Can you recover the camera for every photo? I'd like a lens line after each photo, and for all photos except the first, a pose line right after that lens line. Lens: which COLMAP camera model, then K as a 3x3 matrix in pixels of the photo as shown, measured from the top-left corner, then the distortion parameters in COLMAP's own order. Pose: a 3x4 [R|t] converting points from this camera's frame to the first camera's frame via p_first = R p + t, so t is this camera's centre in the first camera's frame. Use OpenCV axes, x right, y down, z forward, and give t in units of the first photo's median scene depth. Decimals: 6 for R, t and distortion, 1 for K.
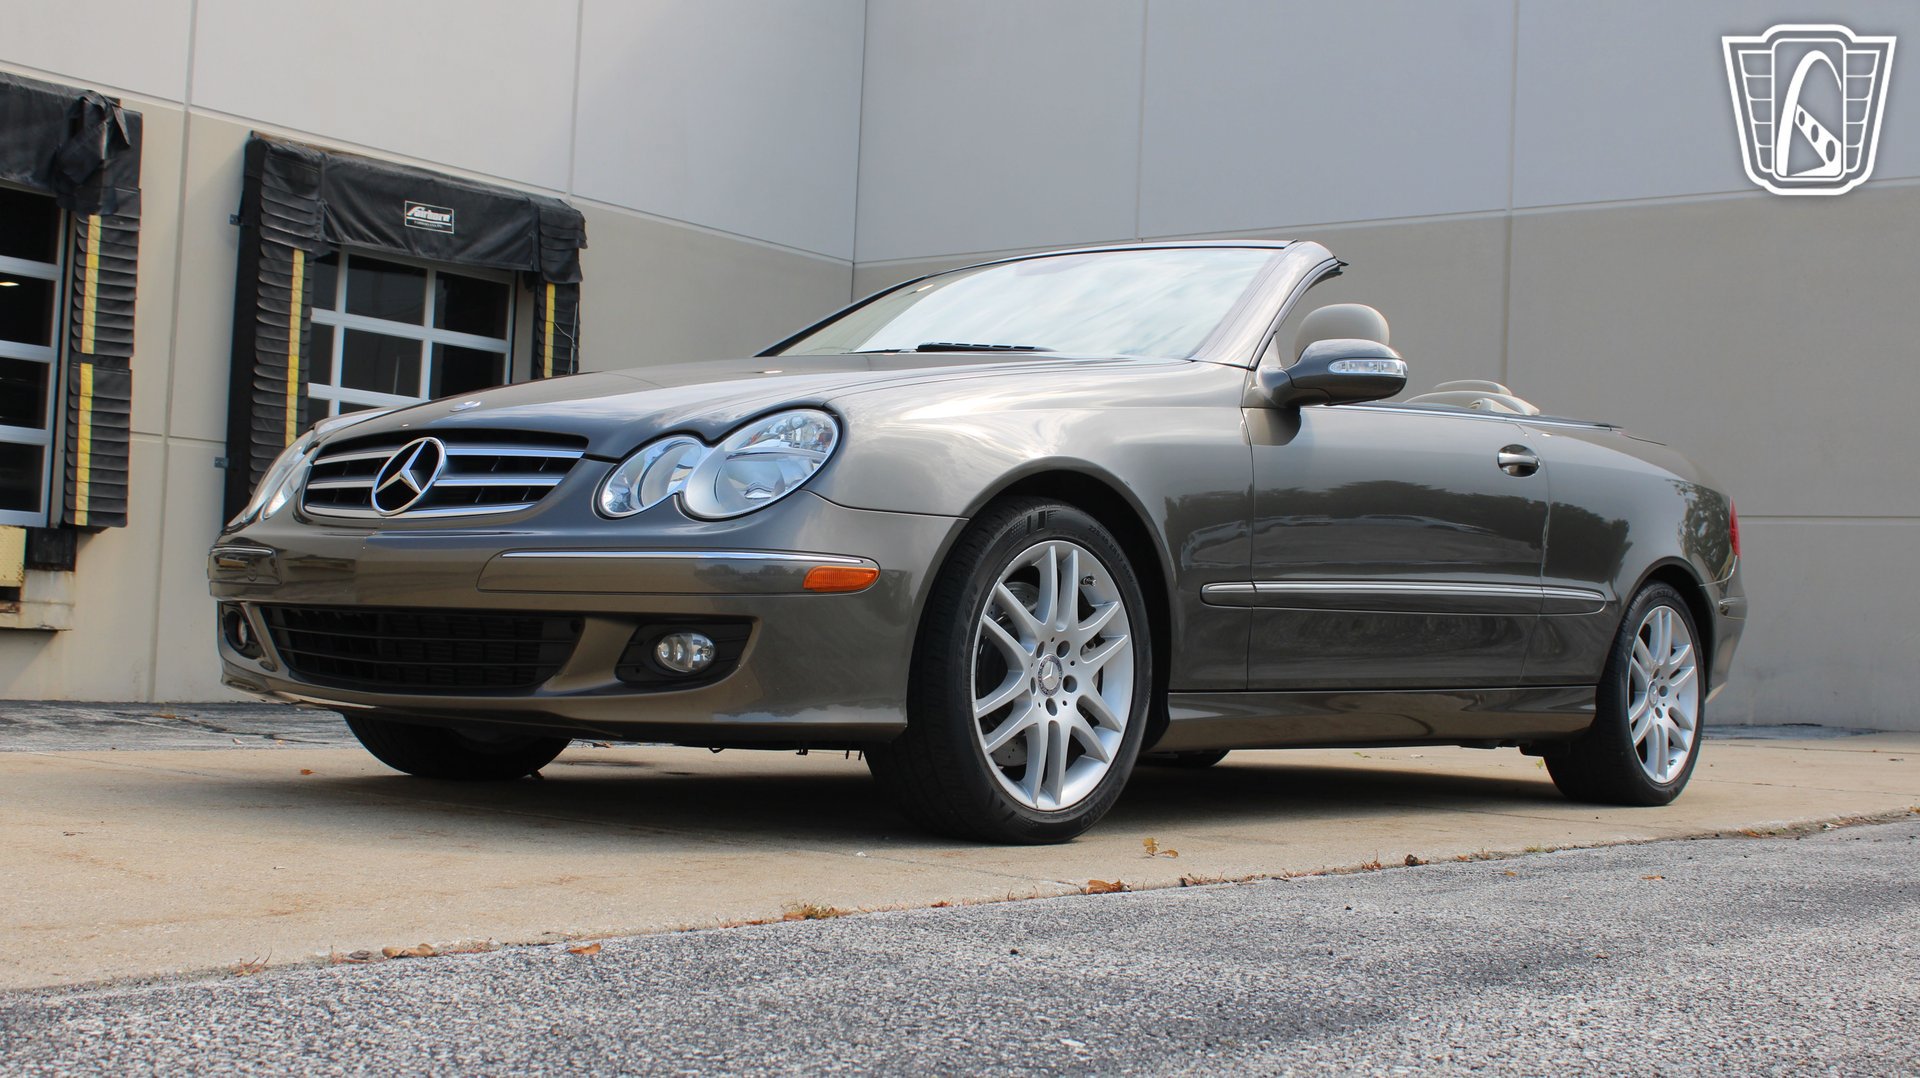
lens RADIAL K [[2287.9, 0, 962.1], [0, 2287.9, 583.8], [0, 0, 1]] dist [-0.072257, 0.090909]
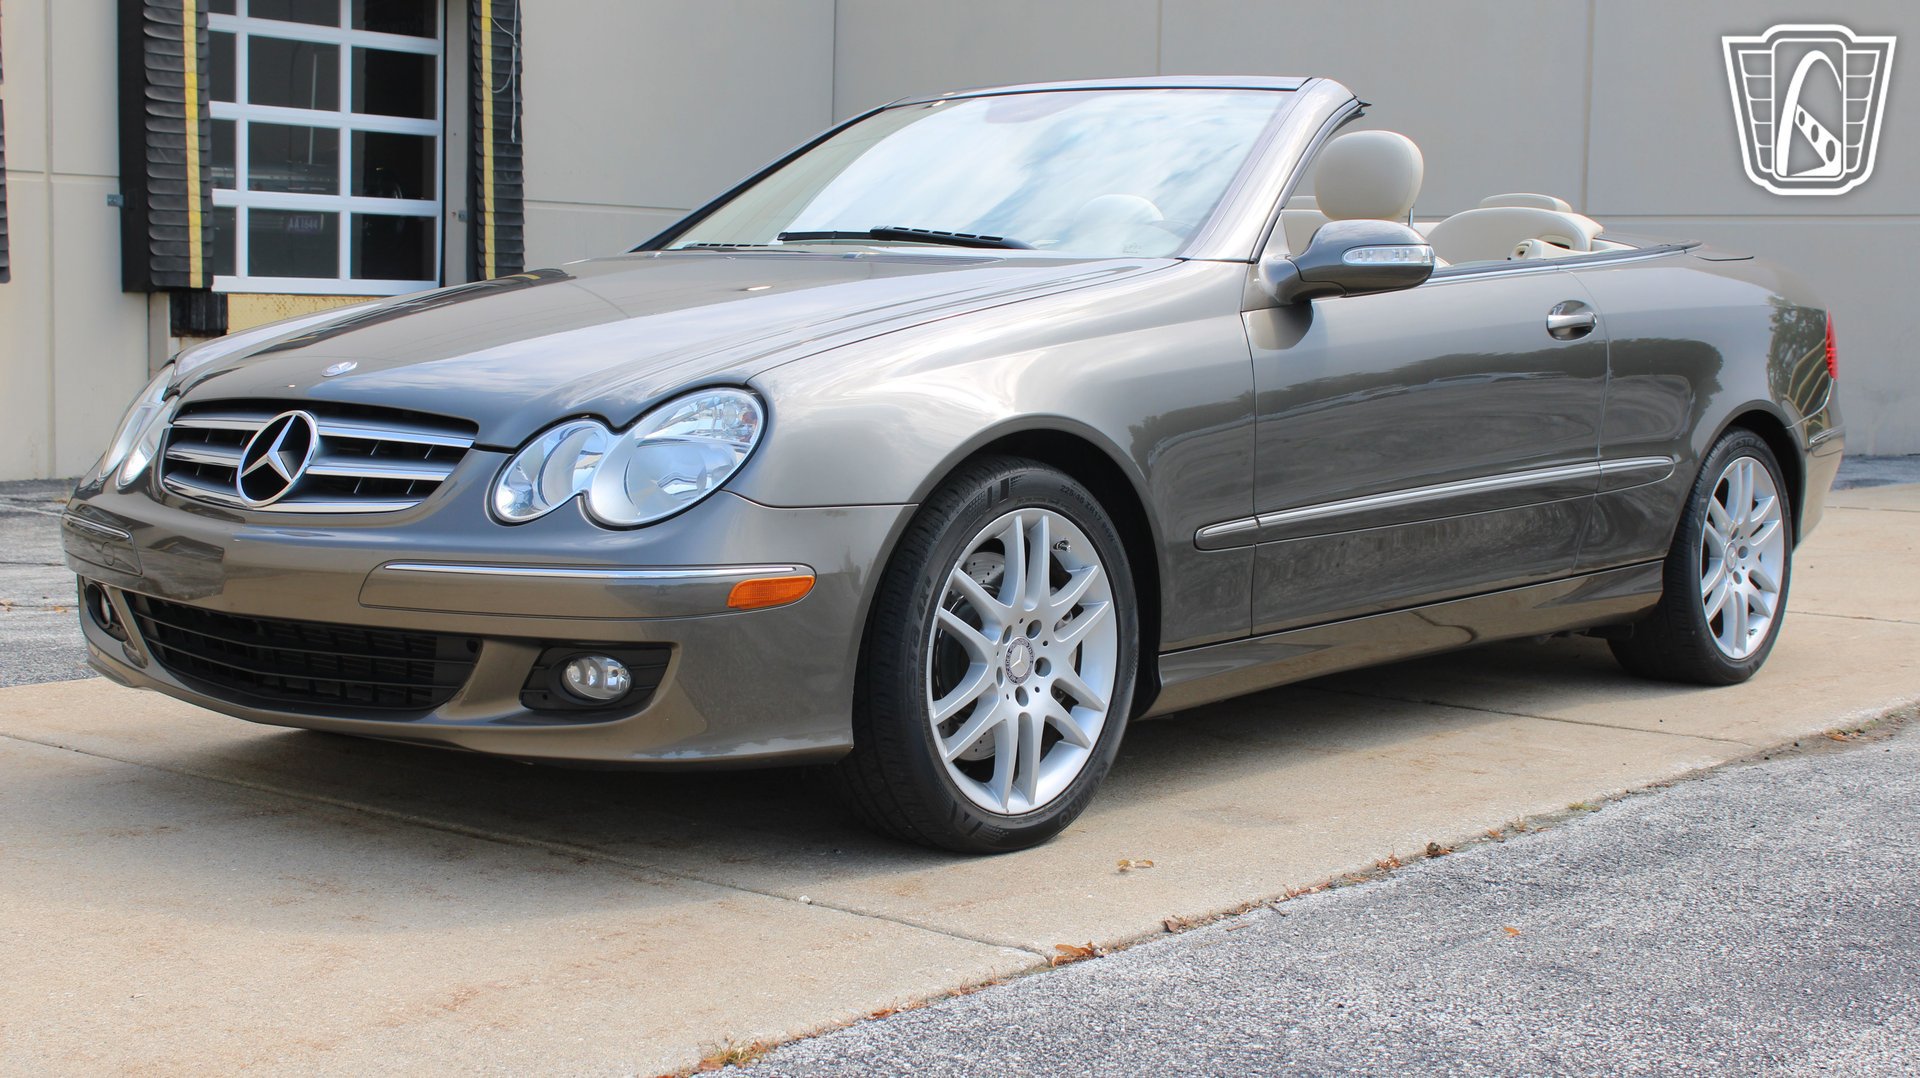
lens RADIAL K [[2586.4, 0, 963.4], [0, 2586.4, 578.2], [0, 0, 1]] dist [-0.032810, 0.018462]
pose [[0.999625, -0.025175, -0.010728, 0.027847], [0.026335, 0.991547, 0.127046, -0.115882], [0.007439, -0.127281, 0.991839, 0.015982]]
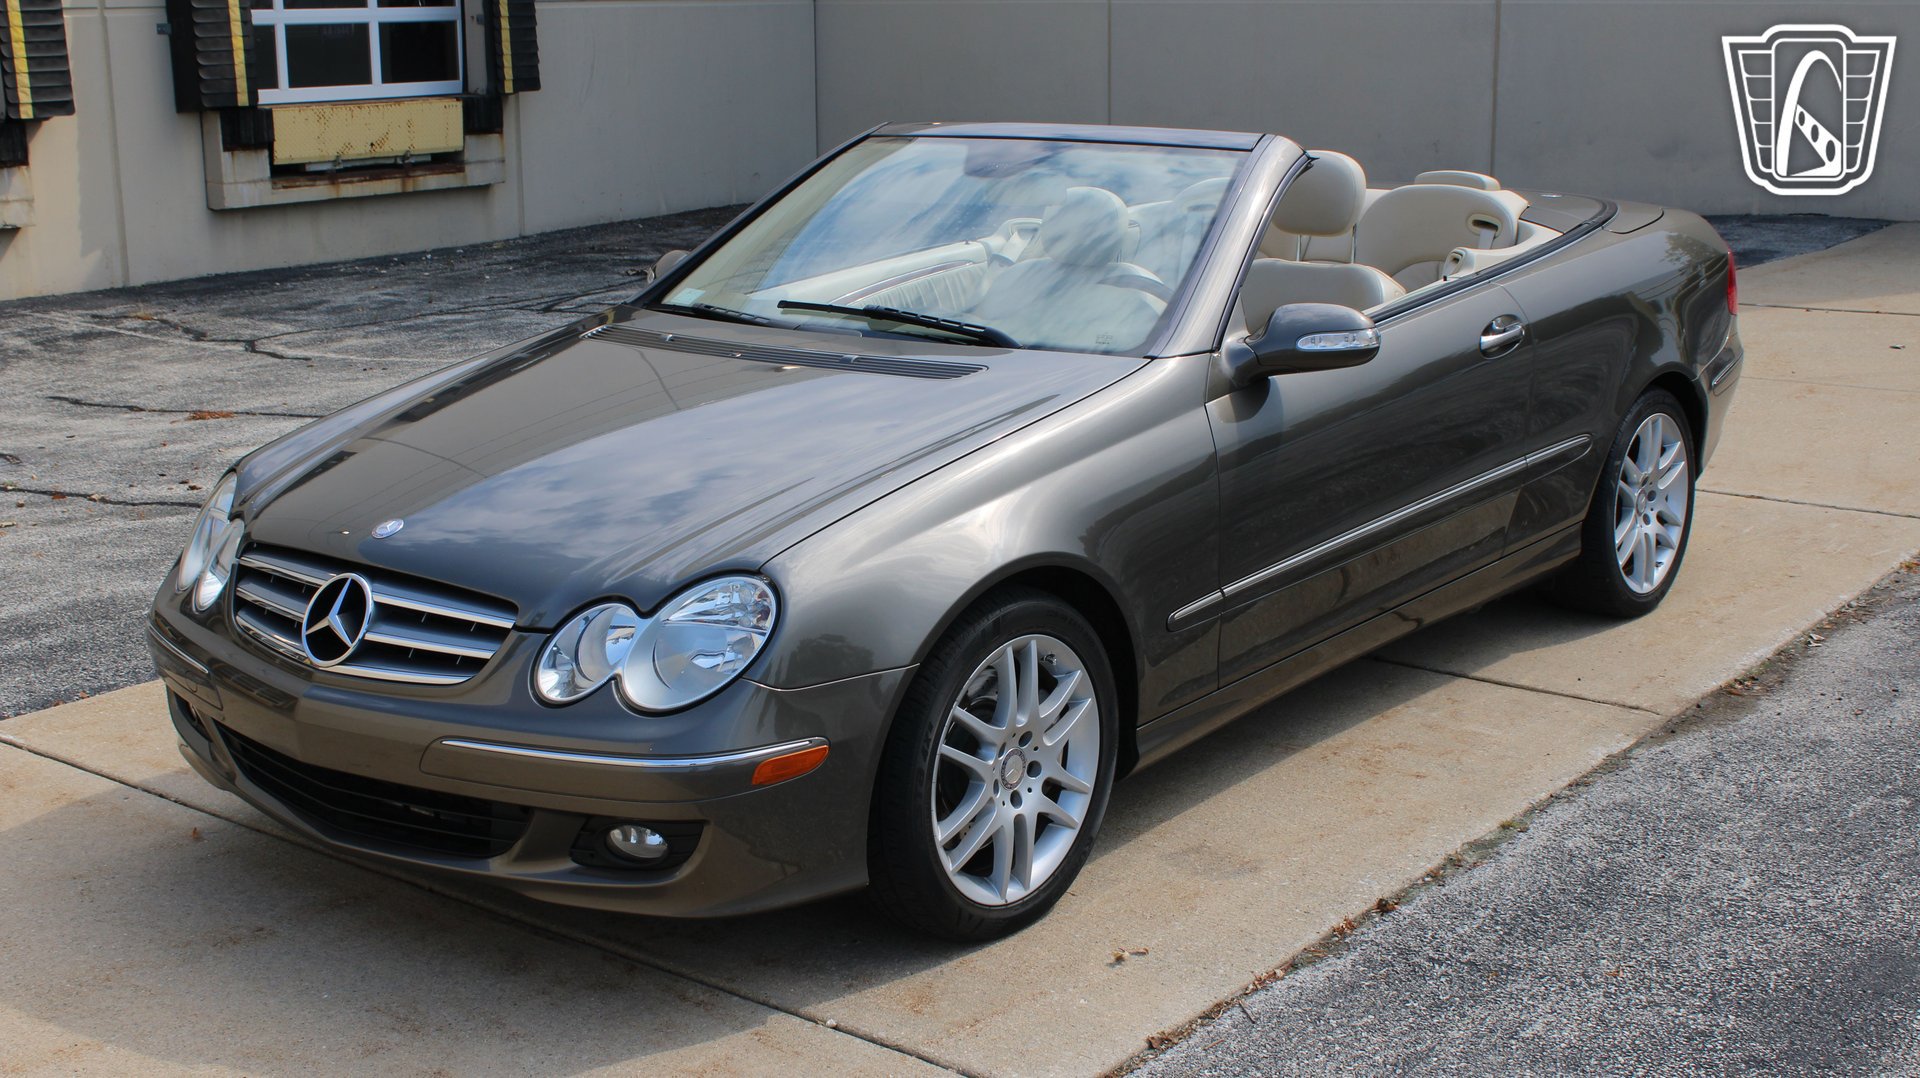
lens RADIAL K [[2287.9, 0, 962.1], [0, 2287.9, 583.8], [0, 0, 1]] dist [-0.072257, 0.090909]
pose [[0.998499, -0.053811, -0.010211, 0.030160], [0.054567, 0.961218, 0.270338, -0.296433], [-0.004732, -0.270489, 0.962711, 0.073734]]
